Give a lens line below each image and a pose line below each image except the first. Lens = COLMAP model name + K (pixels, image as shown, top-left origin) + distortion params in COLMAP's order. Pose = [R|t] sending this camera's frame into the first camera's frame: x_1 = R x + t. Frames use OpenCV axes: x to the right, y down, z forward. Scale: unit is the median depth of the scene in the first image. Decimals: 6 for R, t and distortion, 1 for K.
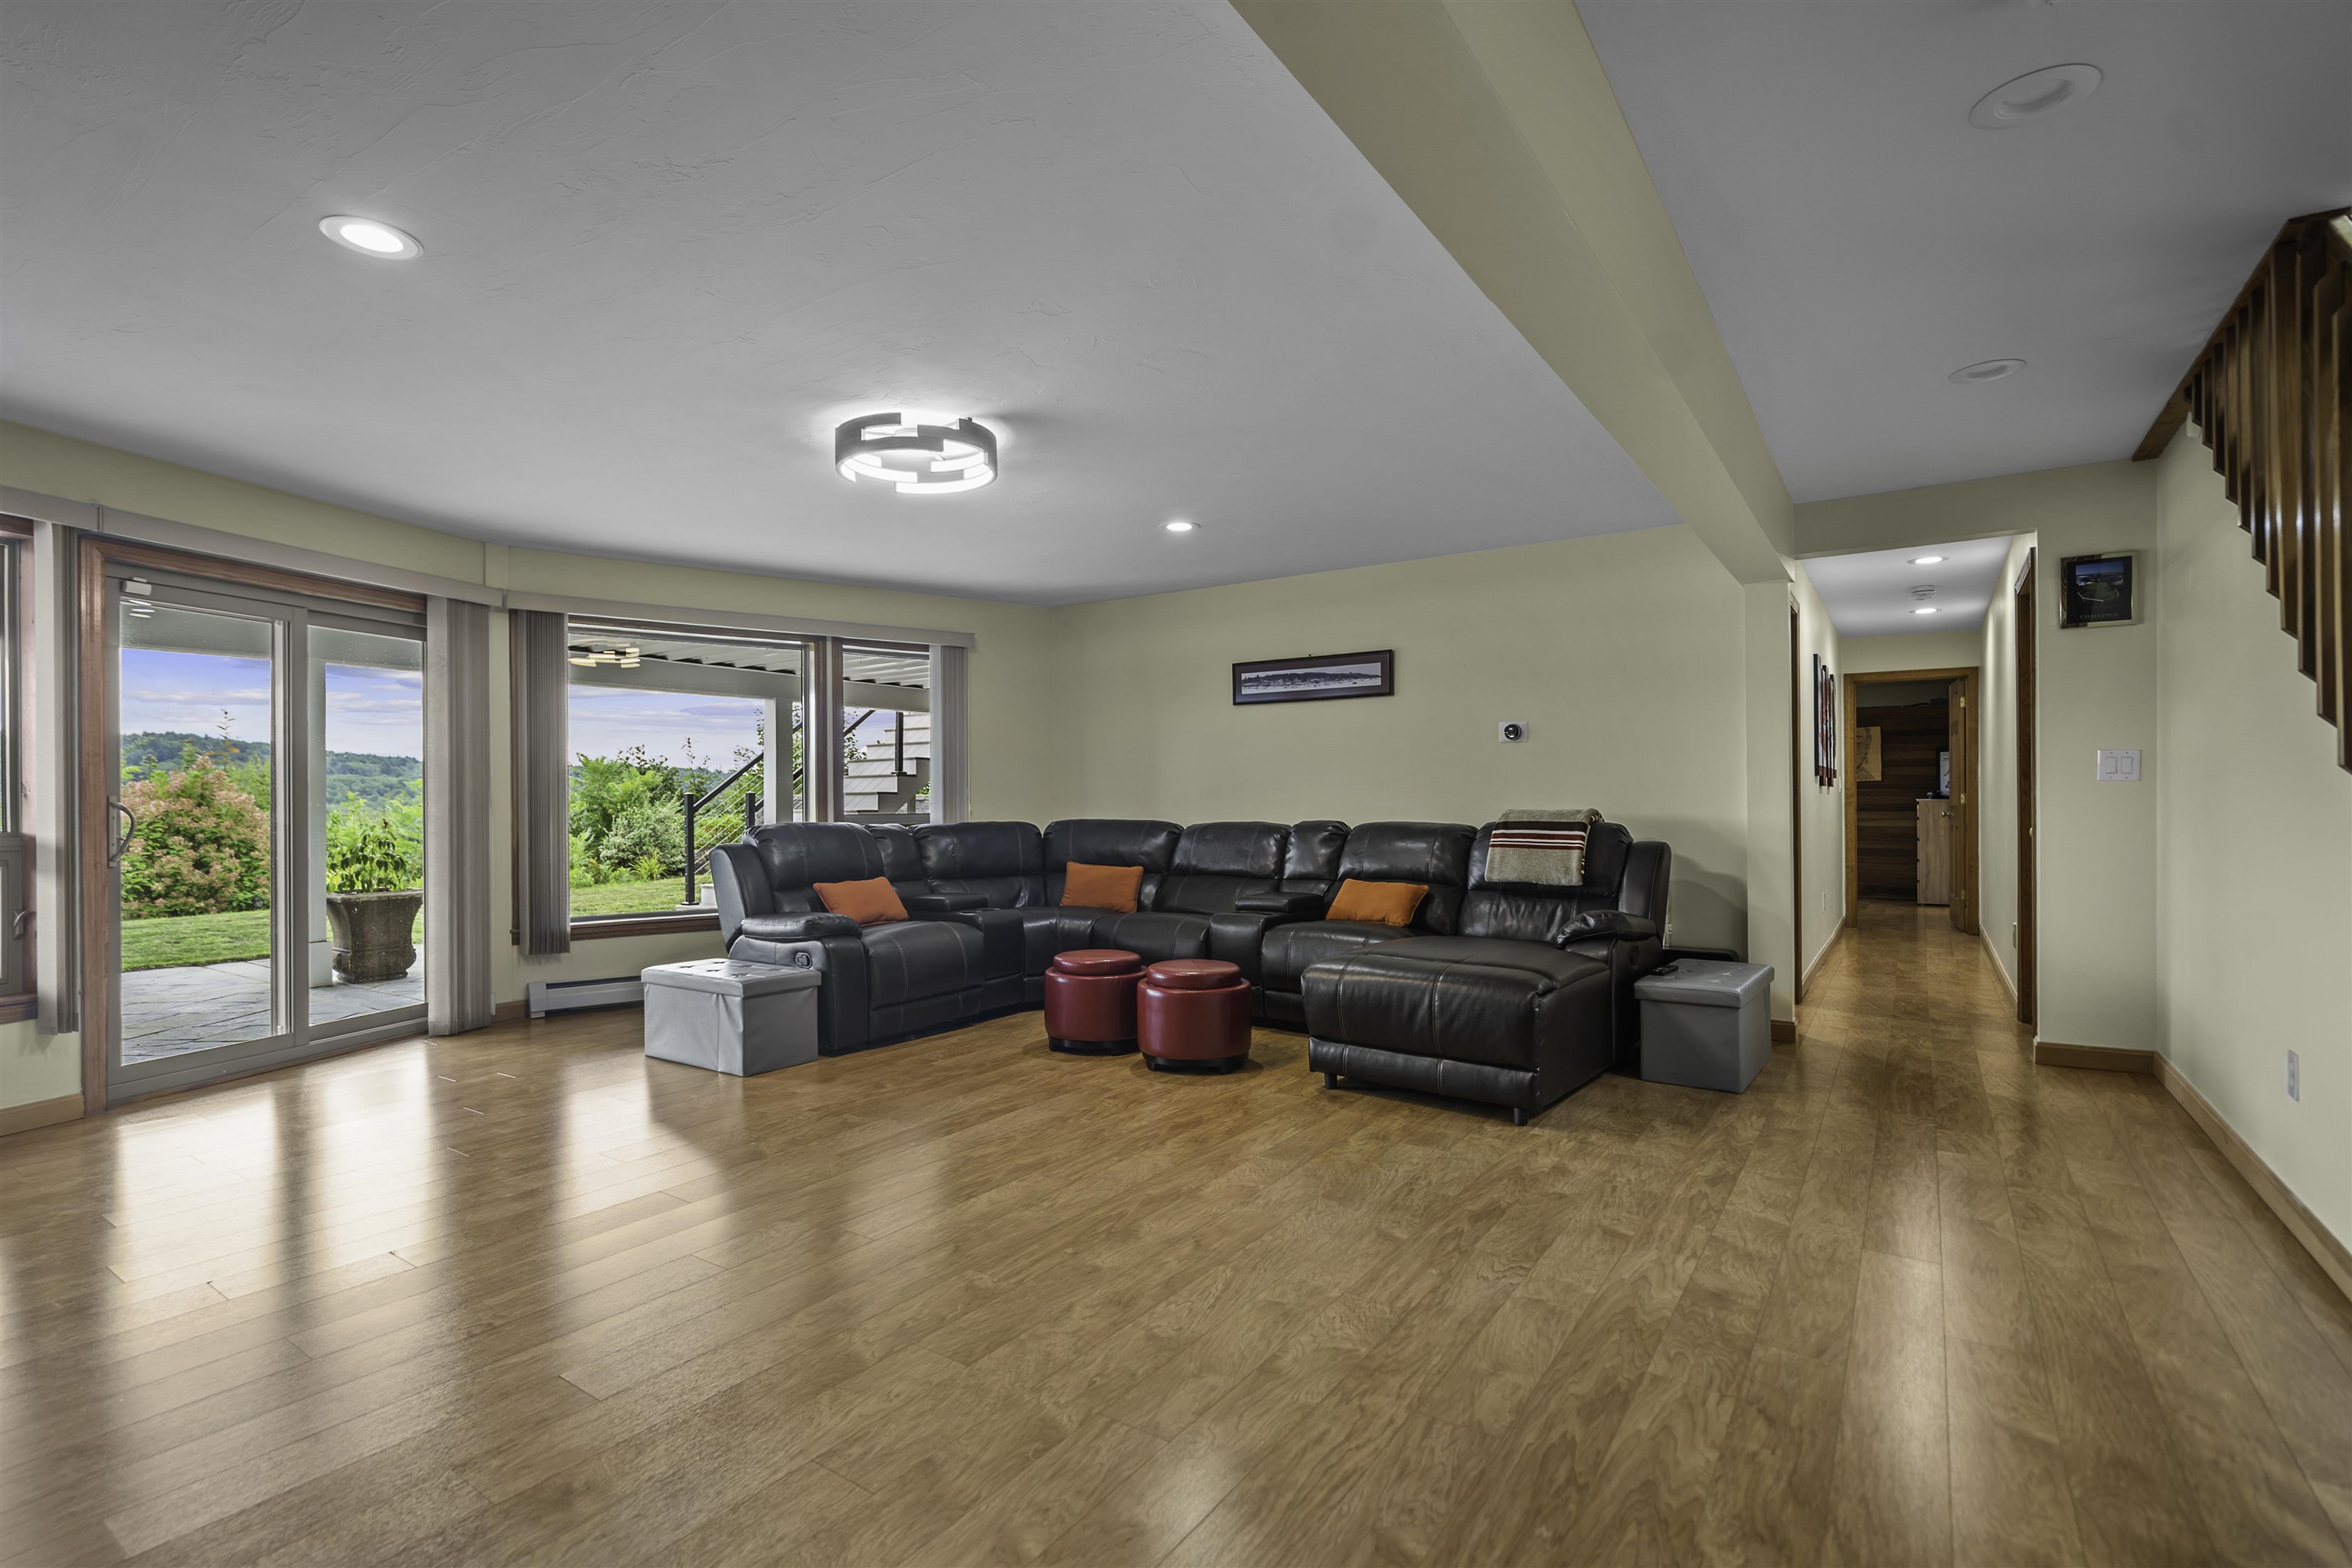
lens RADIAL K [[1071.1, 0, 1174.3], [0, 1071.1, 798.1], [0, 0, 1]] dist [-0.001210, 0.002132]
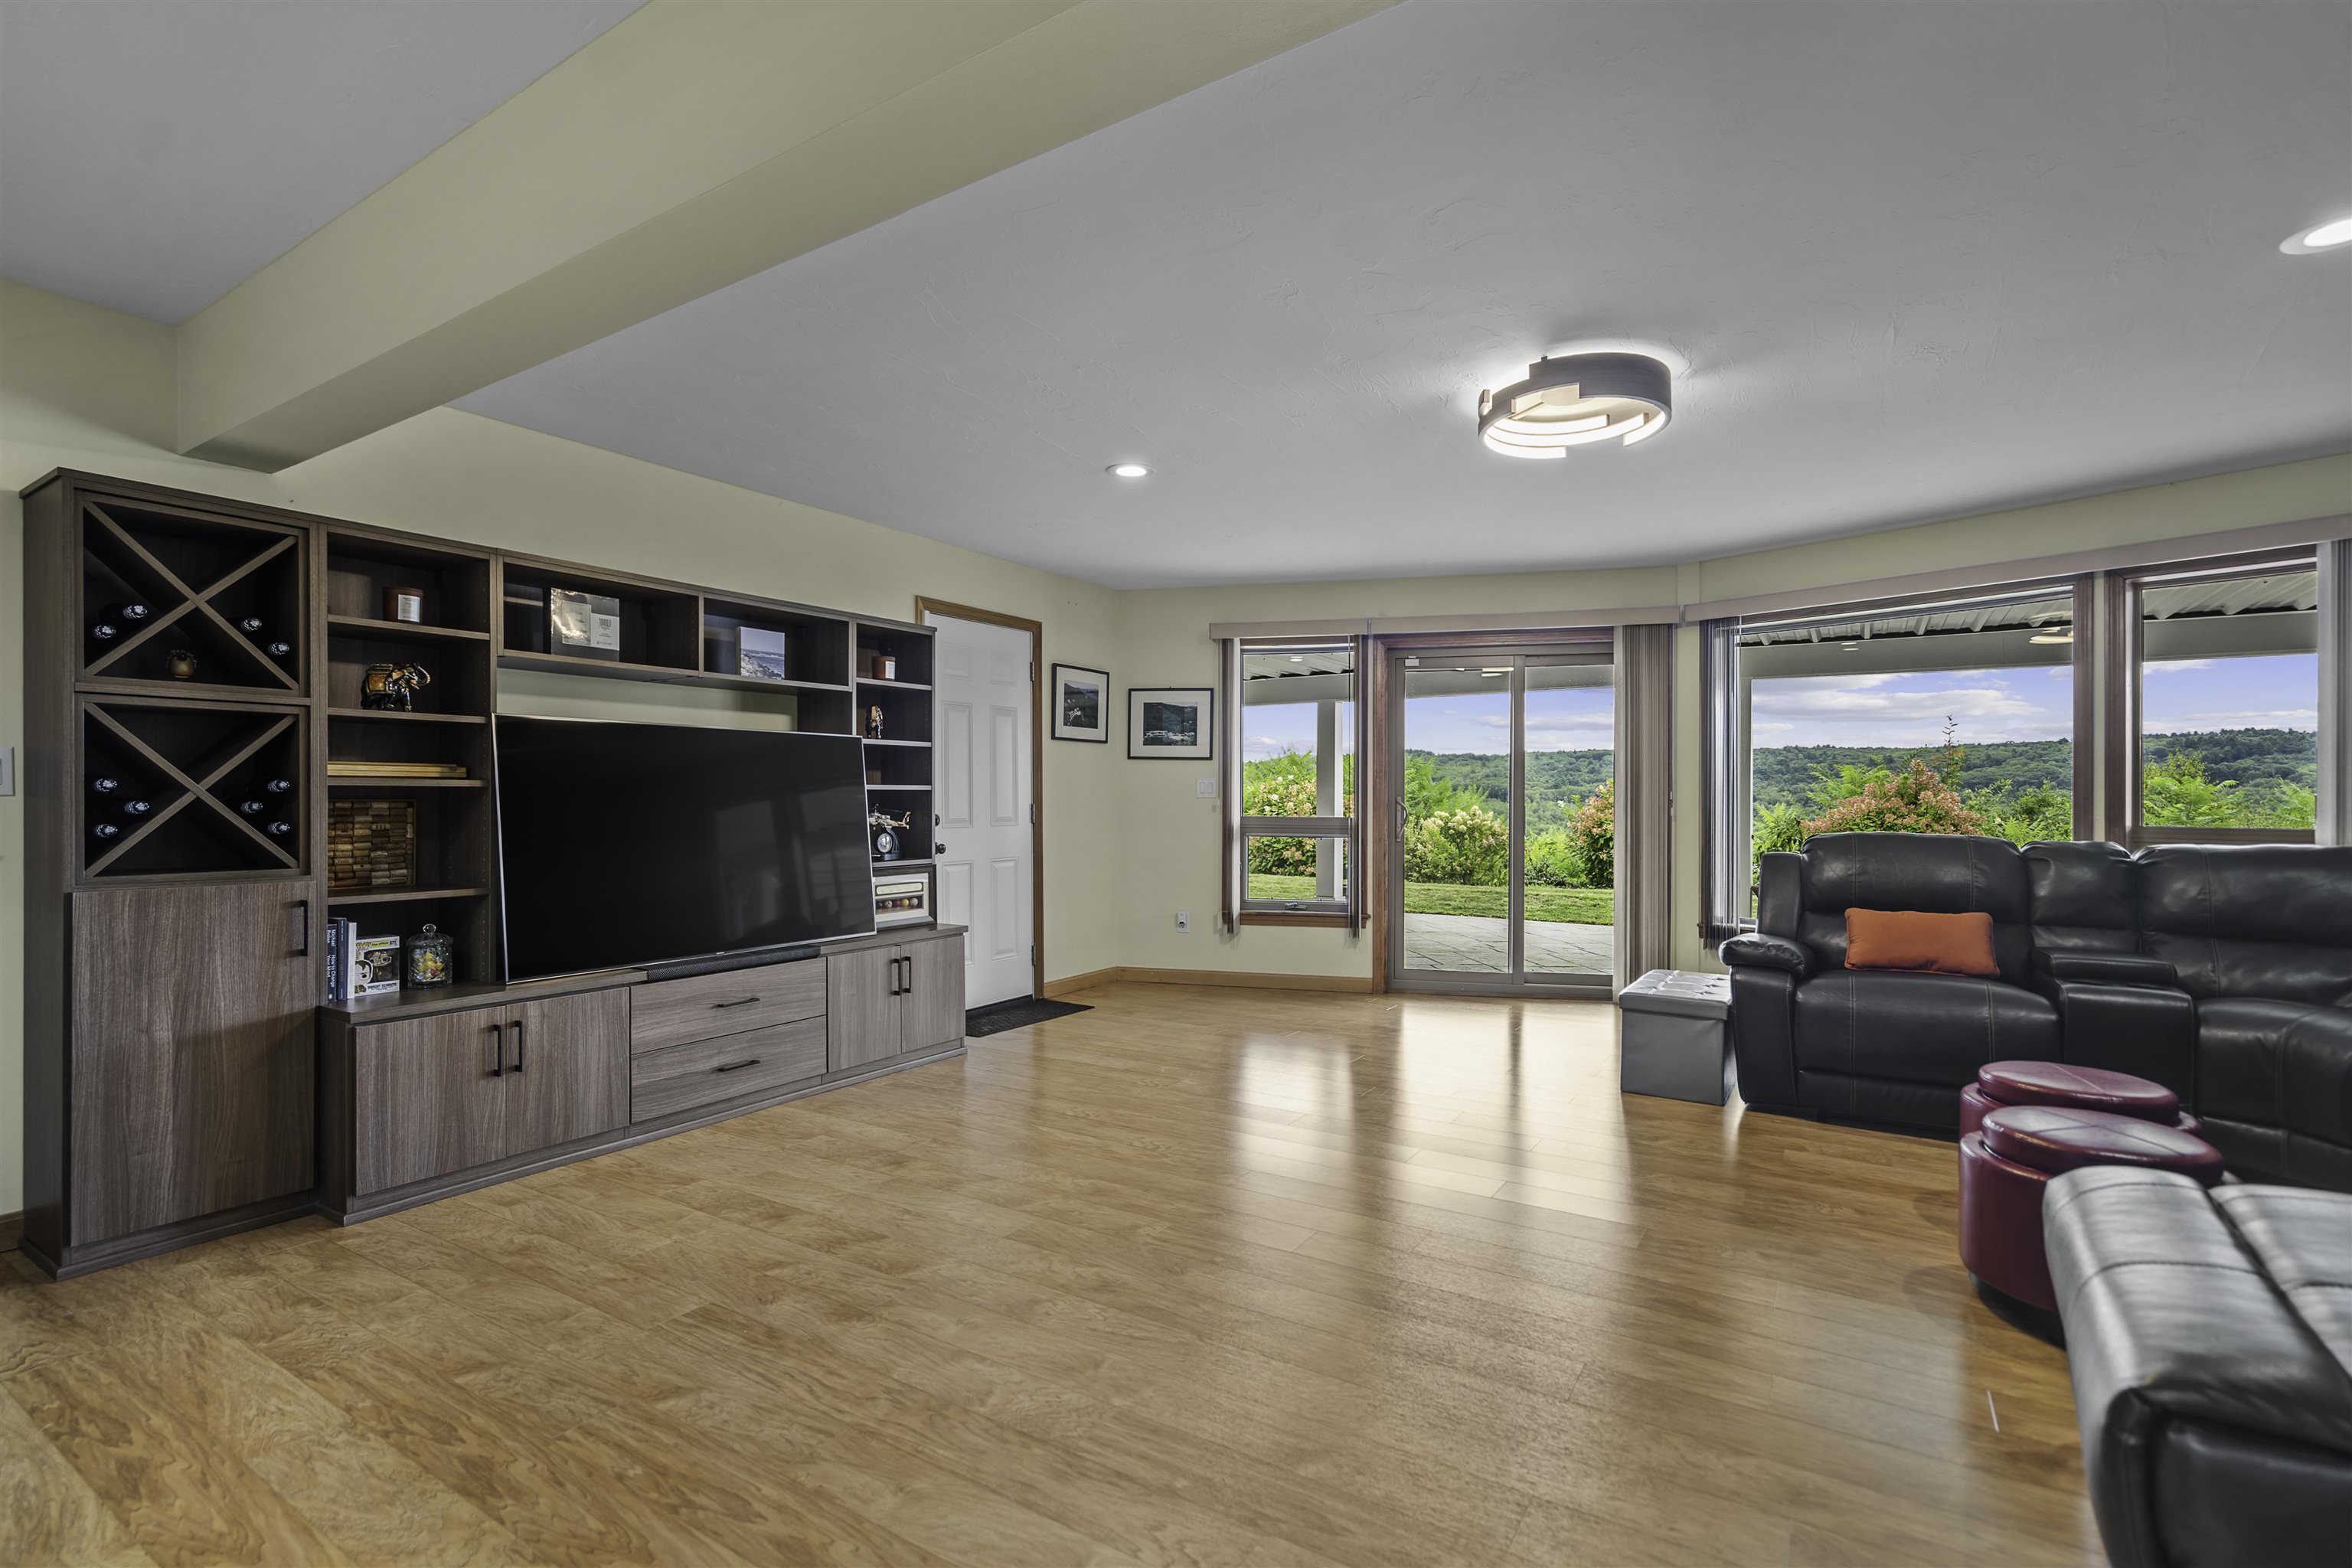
lens RADIAL K [[1071.1, 0, 1165.4], [0, 1071.1, 798.0], [0, 0, 1]] dist [-0.001210, 0.002132]
pose [[0.043634, 0.005028, -0.999035, 0.577142], [-0.004396, 0.999979, 0.004841, -0.005973], [0.999038, 0.004180, 0.043656, 0.588265]]
